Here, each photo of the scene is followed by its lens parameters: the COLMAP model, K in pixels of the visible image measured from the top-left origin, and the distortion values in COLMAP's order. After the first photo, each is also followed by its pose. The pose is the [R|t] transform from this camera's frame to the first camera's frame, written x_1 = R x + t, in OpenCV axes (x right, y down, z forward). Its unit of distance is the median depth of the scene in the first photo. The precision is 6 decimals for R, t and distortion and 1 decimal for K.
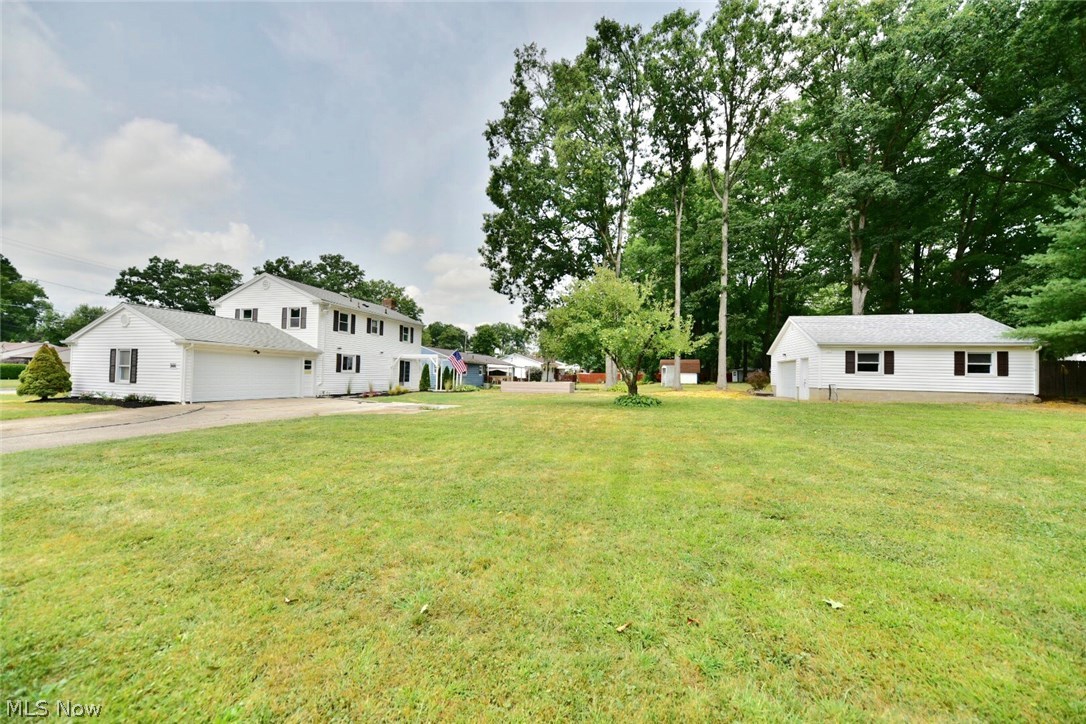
lens RADIAL K [[374.9, 0, 540.4], [0, 374.9, 368.8], [0, 0, 1]] dist [0.008689, -0.005921]
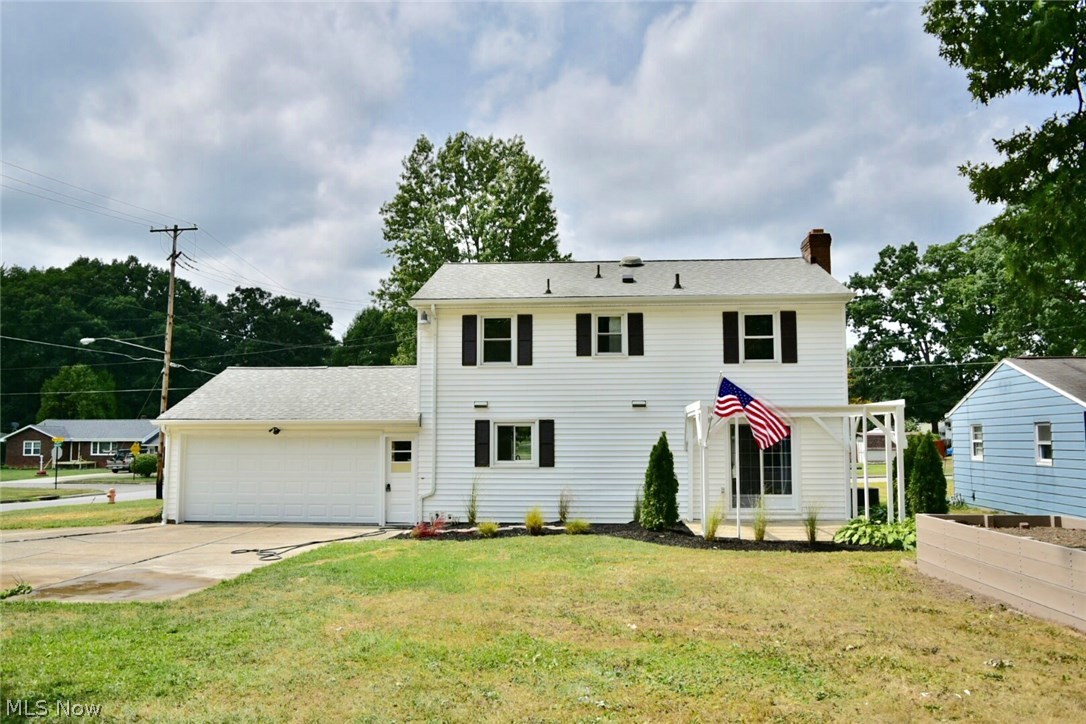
lens RADIAL K [[849.8, 0, 543.0], [0, 849.8, 362.0], [0, 0, 1]] dist [-0.016244, -0.001217]
pose [[0.176824, -0.112312, -0.977814, 0.359945], [0.026783, 0.993649, -0.109287, -0.000792], [0.983878, -0.006864, 0.178709, 0.870124]]
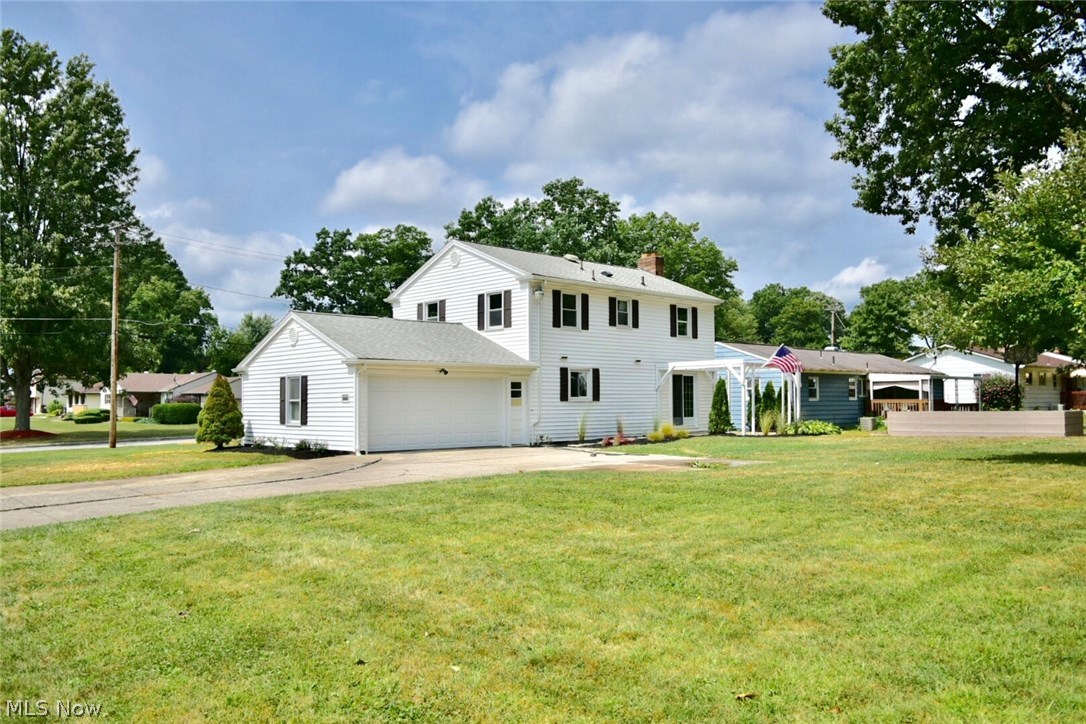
lens RADIAL K [[849.8, 0, 543.0], [0, 849.8, 362.0], [0, 0, 1]] dist [-0.016244, -0.001217]
pose [[0.852045, -0.053242, -0.520754, 0.089234], [0.036687, 0.998442, -0.042054, 0.003126], [0.522182, 0.016727, 0.852670, -0.084393]]
